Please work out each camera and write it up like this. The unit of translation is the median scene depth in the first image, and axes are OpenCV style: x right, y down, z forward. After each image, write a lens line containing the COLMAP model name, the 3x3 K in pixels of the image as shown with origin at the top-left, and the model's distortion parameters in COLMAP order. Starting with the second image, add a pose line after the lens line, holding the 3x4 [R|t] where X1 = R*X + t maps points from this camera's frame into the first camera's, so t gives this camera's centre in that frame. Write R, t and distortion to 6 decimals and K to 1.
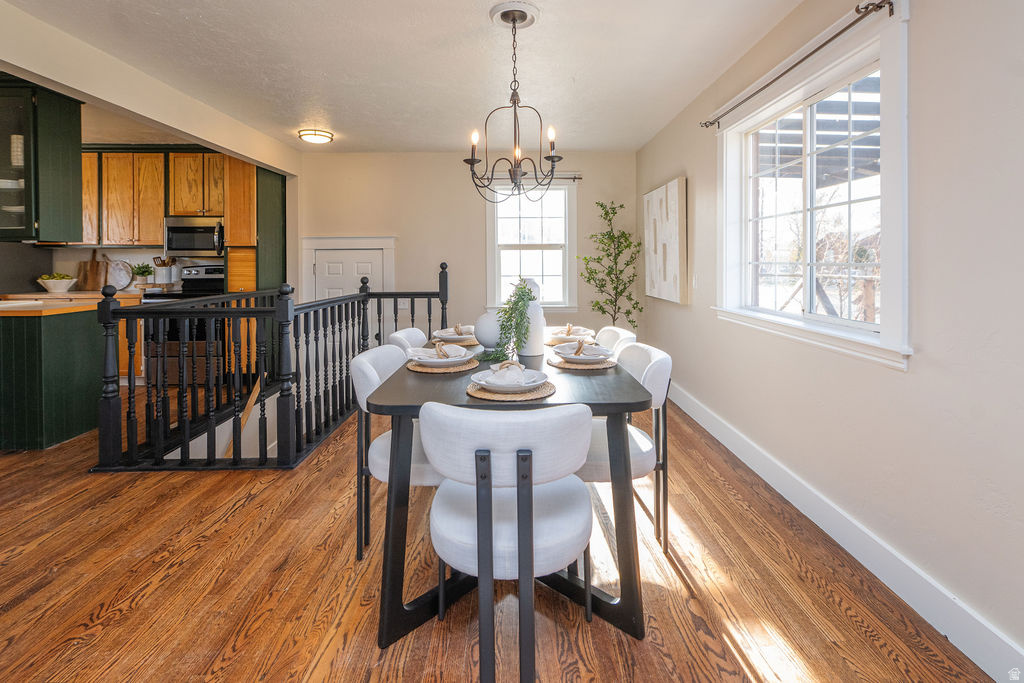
lens RADIAL K [[488.2, 0, 523.1], [0, 488.2, 264.2], [0, 0, 1]] dist [0.000166, -0.000084]
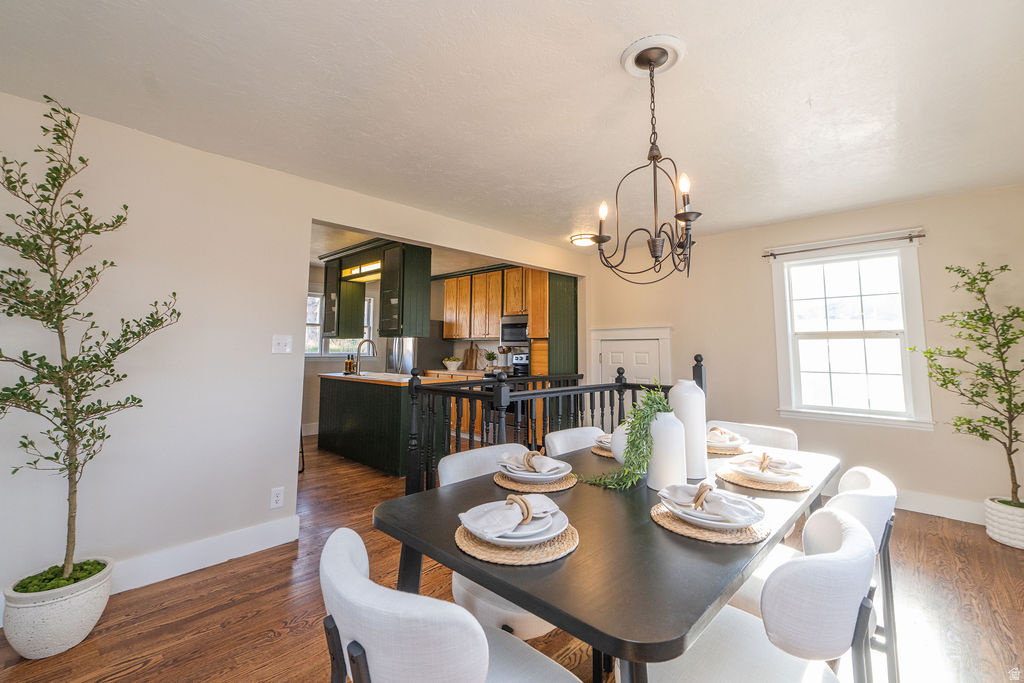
lens RADIAL K [[438.8, 0, 515.4], [0, 438.8, 305.6], [0, 0, 1]] dist [-0.000686, -0.000386]
pose [[0.712391, -0.061756, -0.699060, 0.144448], [-0.011347, 0.994977, -0.099461, -0.007517], [0.701691, 0.078787, 0.708112, 0.164282]]
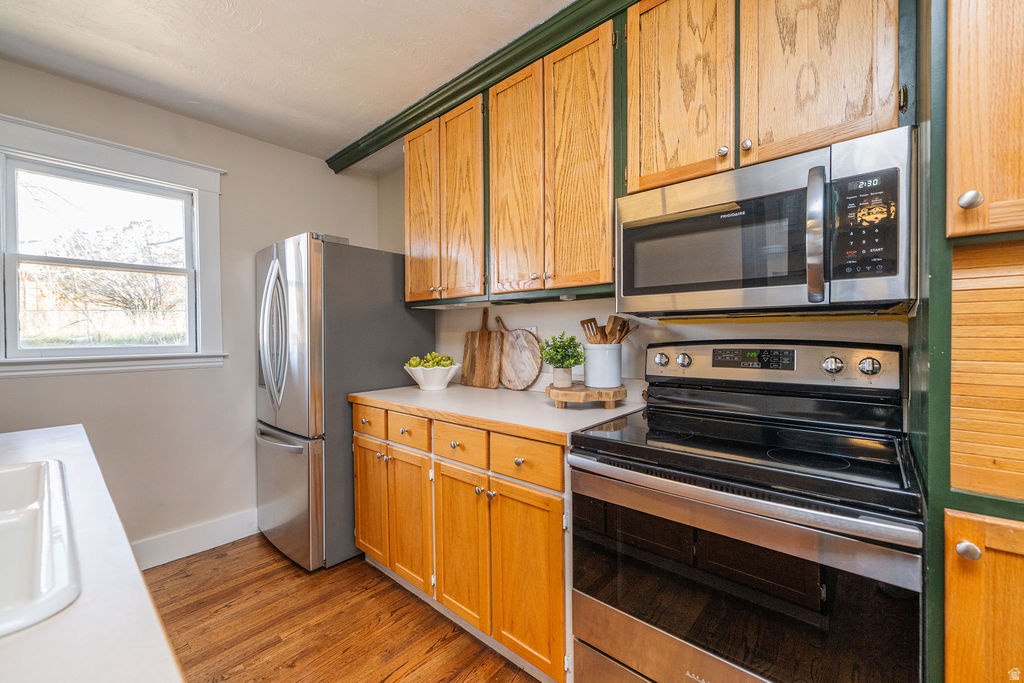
lens RADIAL K [[402.4, 0, 518.3], [0, 402.4, 341.2], [0, 0, 1]] dist [-0.002369, -0.000730]
pose [[0.745759, 0.008803, -0.666158, -0.593029], [0.002197, 0.999875, 0.015672, -0.001622], [0.666212, -0.013151, 0.745646, 0.738792]]
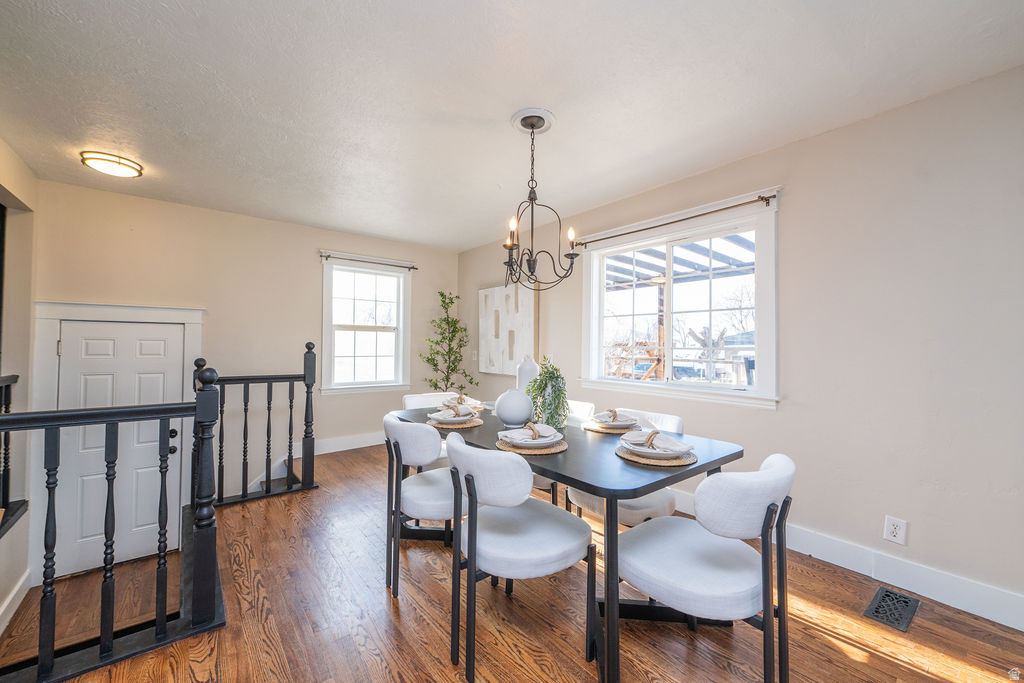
lens RADIAL K [[402.4, 0, 518.3], [0, 402.4, 338.9], [0, 0, 1]] dist [-0.002369, -0.000730]
pose [[0.787481, 0.023526, 0.615890, -0.278154], [-0.012473, 0.999675, -0.022239, 0.001953], [-0.616213, 0.009831, 0.787519, 0.143529]]
